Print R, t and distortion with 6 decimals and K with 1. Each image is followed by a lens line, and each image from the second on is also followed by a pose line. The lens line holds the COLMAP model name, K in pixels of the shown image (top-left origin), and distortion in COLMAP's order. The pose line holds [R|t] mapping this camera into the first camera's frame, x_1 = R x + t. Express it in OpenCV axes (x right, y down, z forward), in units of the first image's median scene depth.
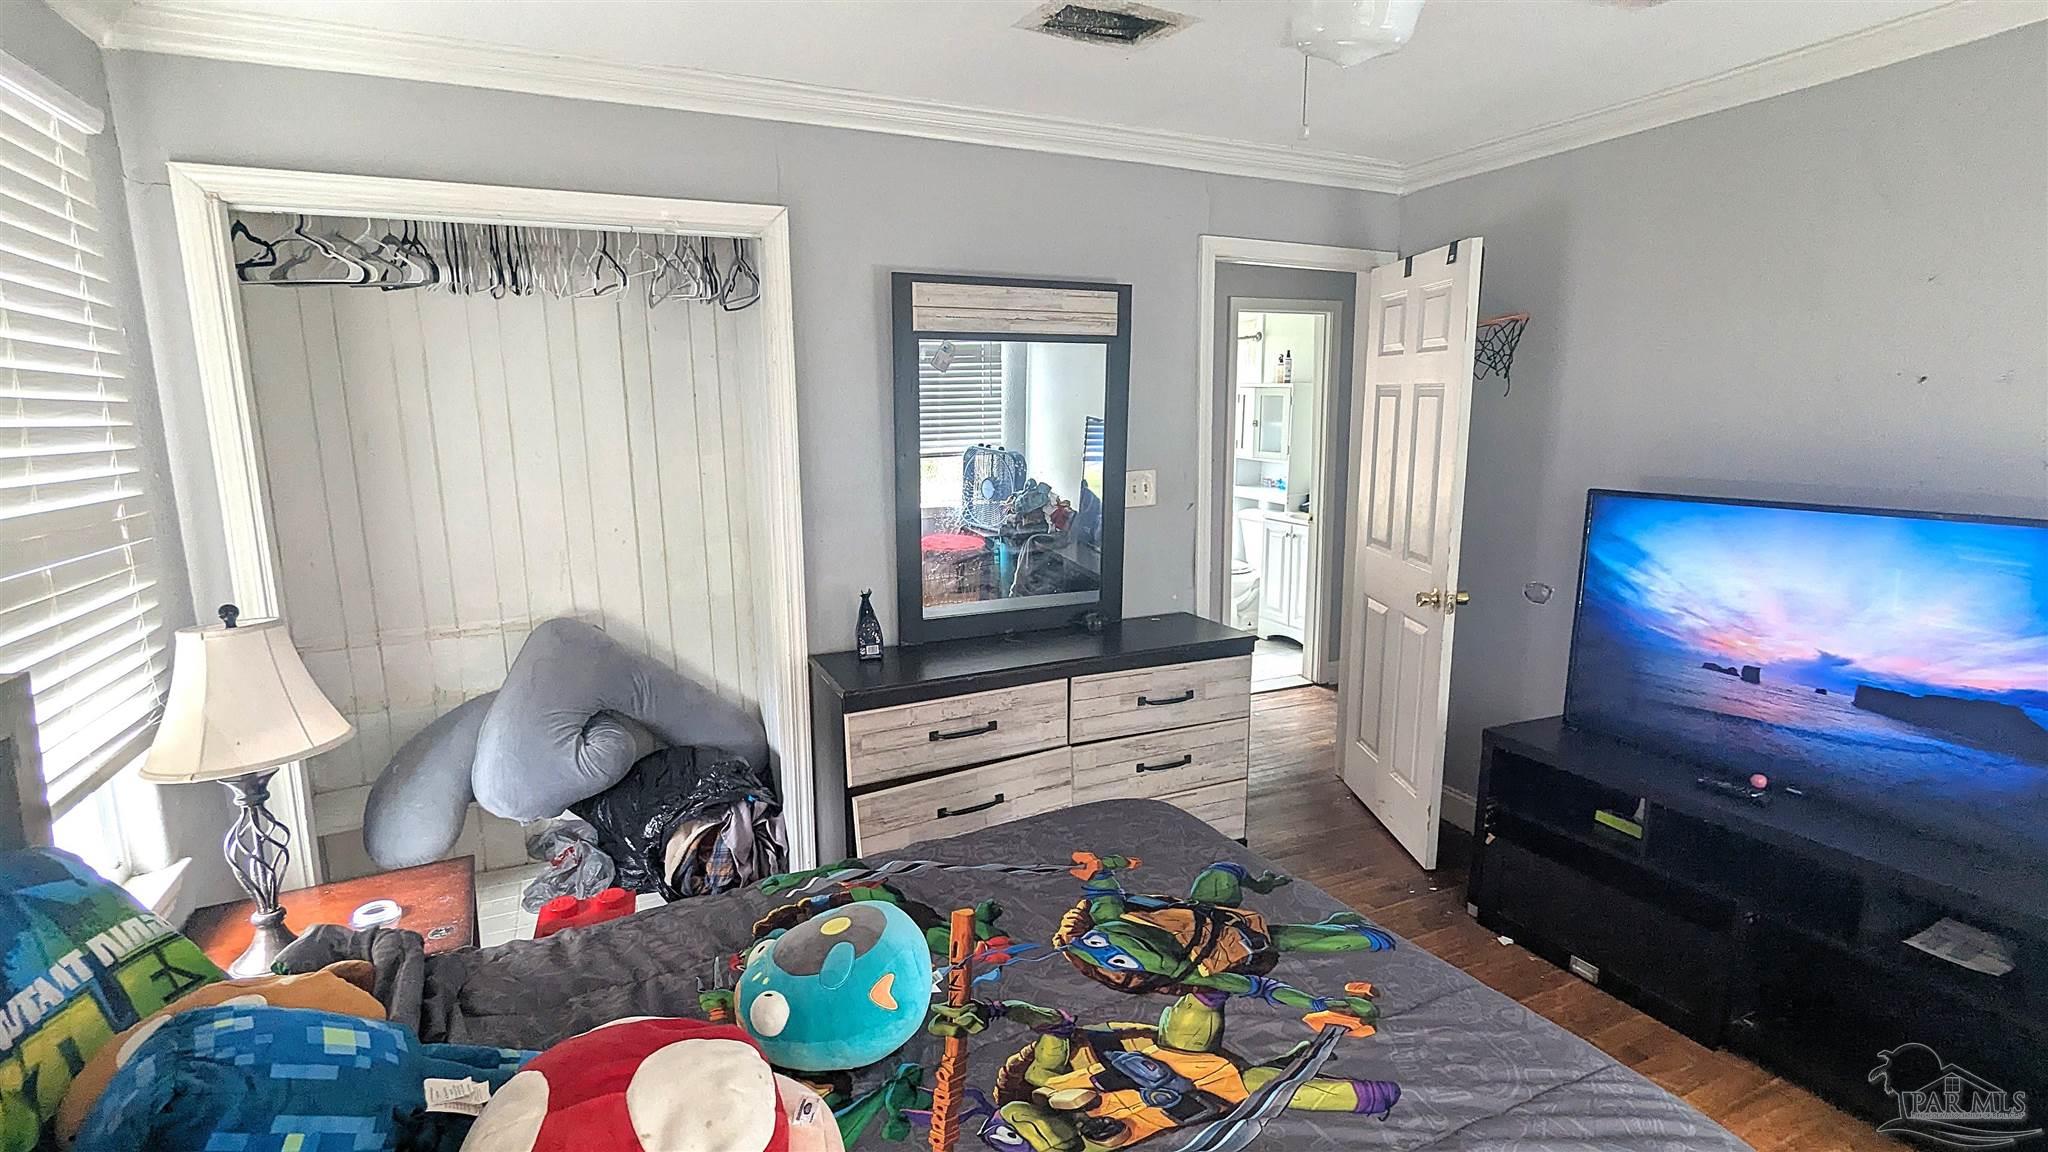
lens RADIAL K [[952.2, 0, 1022.1], [0, 952.2, 582.6], [0, 0, 1]] dist [0.001836, -0.000406]
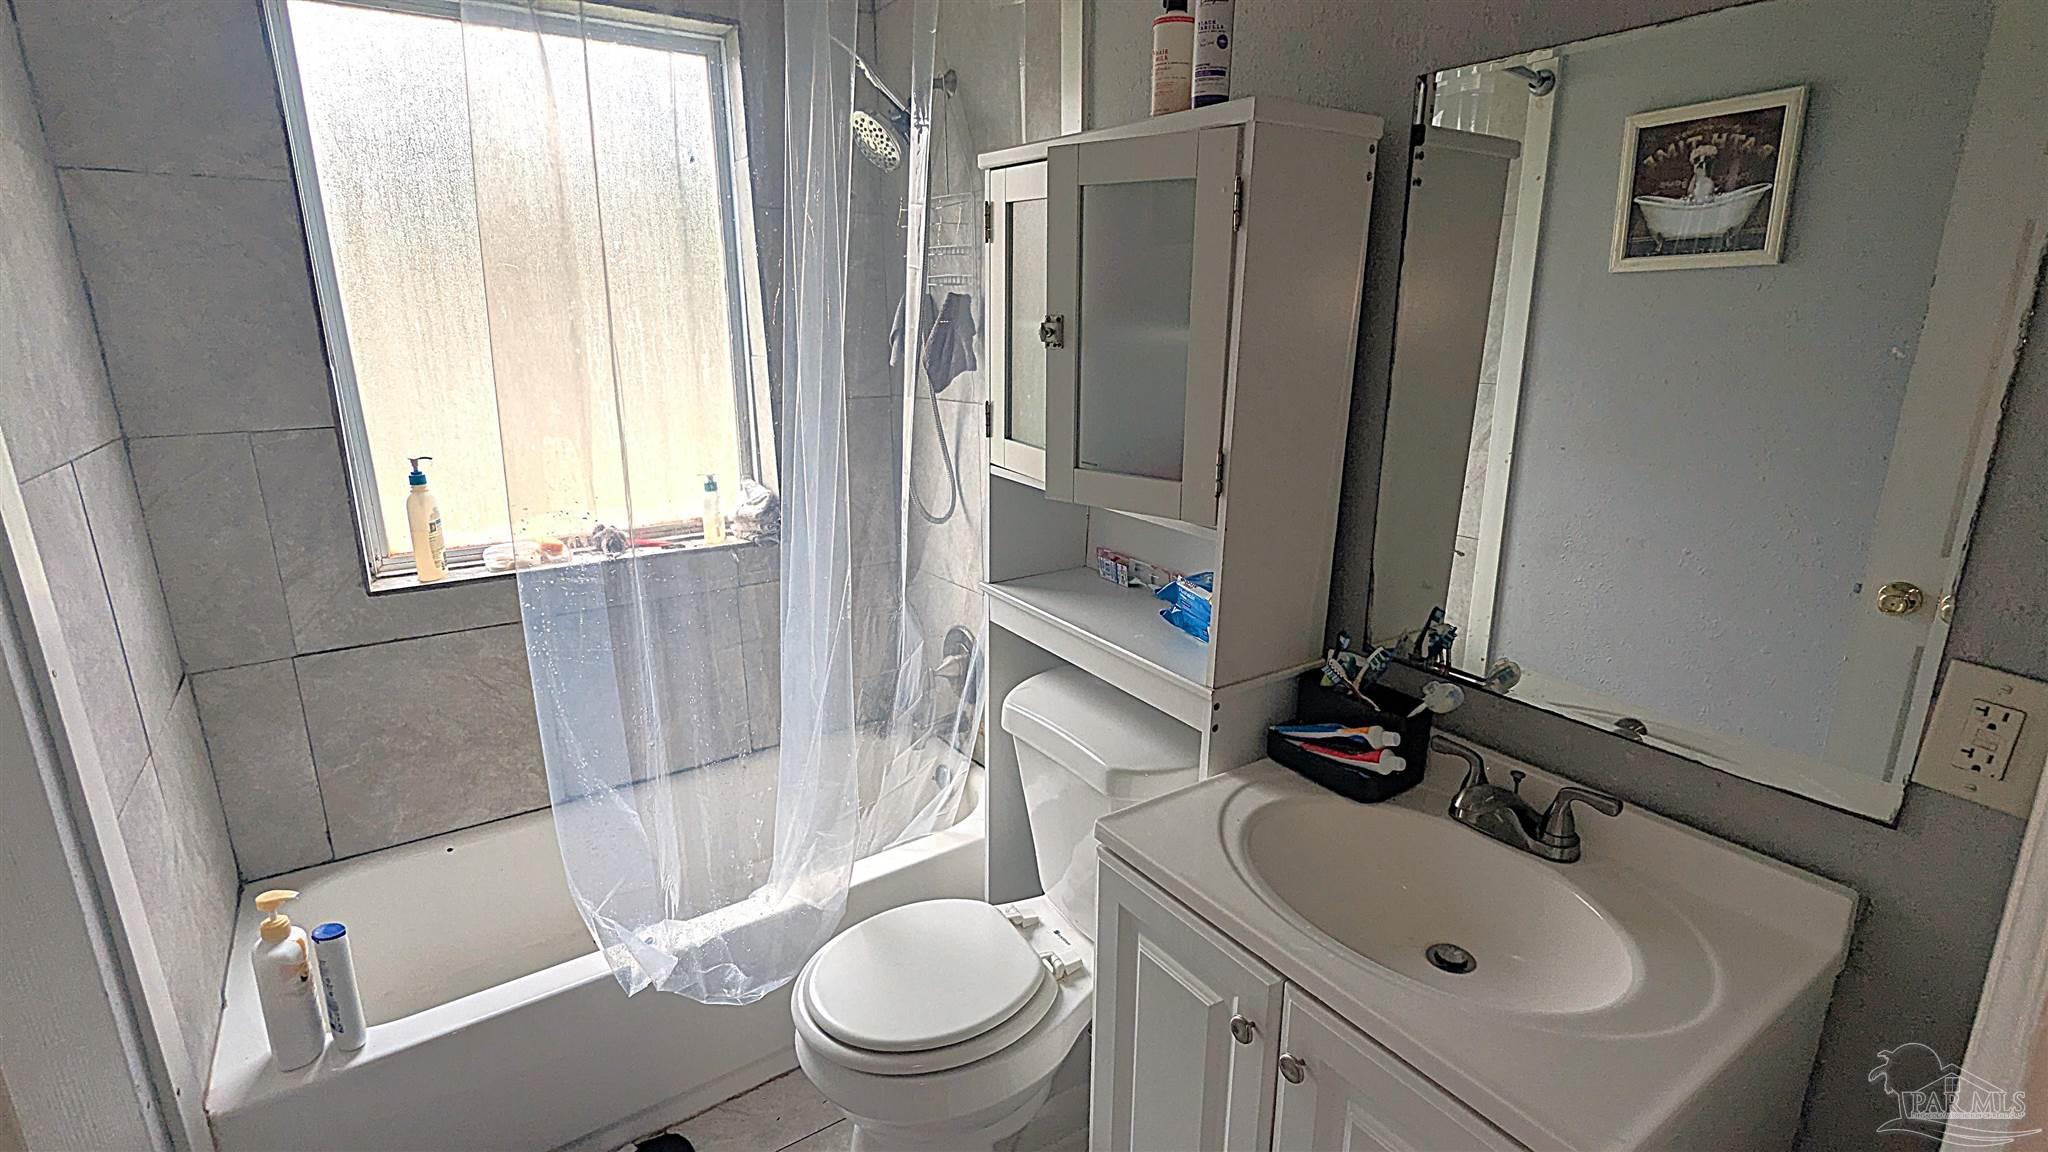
lens RADIAL K [[952.2, 0, 1024.9], [0, 952.2, 570.3], [0, 0, 1]] dist [0.001836, -0.000406]
pose [[0.989055, -0.039566, 0.142145, 0.211627], [0.027068, 0.995681, 0.088808, -0.137229], [-0.145045, -0.083989, 0.985854, 0.812546]]
